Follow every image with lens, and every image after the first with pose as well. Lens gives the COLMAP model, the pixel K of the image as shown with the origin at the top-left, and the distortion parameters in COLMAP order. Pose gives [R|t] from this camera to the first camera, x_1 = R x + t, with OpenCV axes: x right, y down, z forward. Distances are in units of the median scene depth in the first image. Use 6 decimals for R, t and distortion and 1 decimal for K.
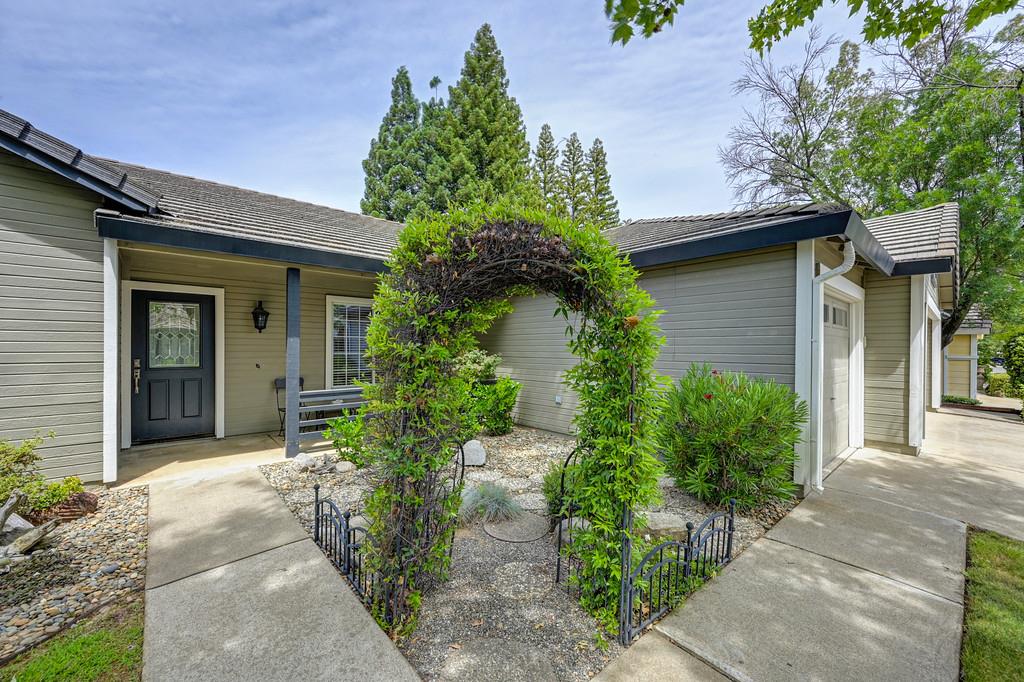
lens RADIAL K [[400.3, 0, 509.4], [0, 400.3, 348.6], [0, 0, 1]] dist [-0.001220, -0.000117]
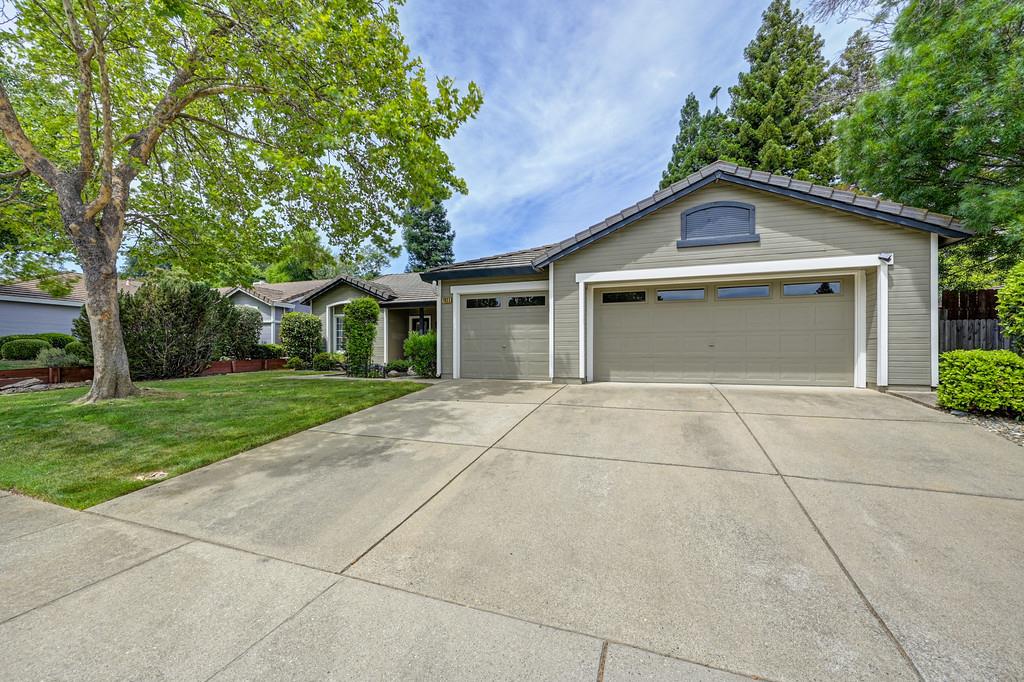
lens RADIAL K [[406.9, 0, 512.0], [0, 406.9, 341.0], [0, 0, 1]] dist [0.000766, -0.000017]
pose [[0.476595, -0.031948, -0.878542, 2.072873], [0.001117, 0.999361, -0.035736, 0.139444], [0.879122, 0.016050, 0.476326, 0.091801]]
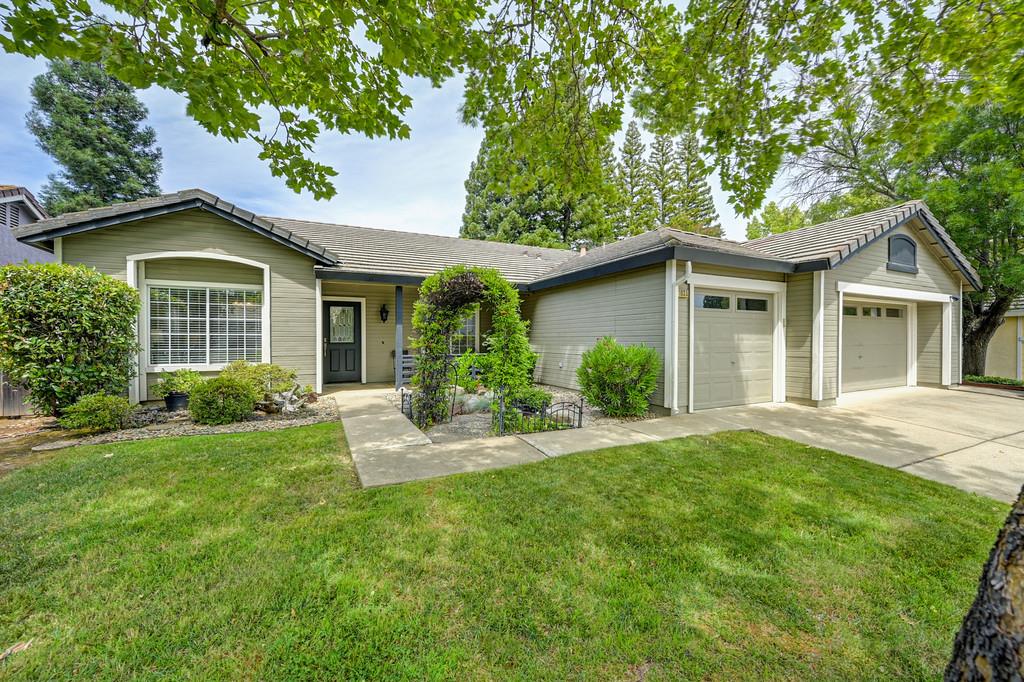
lens RADIAL K [[406.9, 0, 512.0], [0, 406.9, 341.0], [0, 0, 1]] dist [0.000766, -0.000017]
pose [[0.962618, -0.003685, -0.270838, 0.360963], [0.004330, 0.999989, 0.001785, 0.035842], [0.270829, -0.002891, 0.962623, -0.507034]]
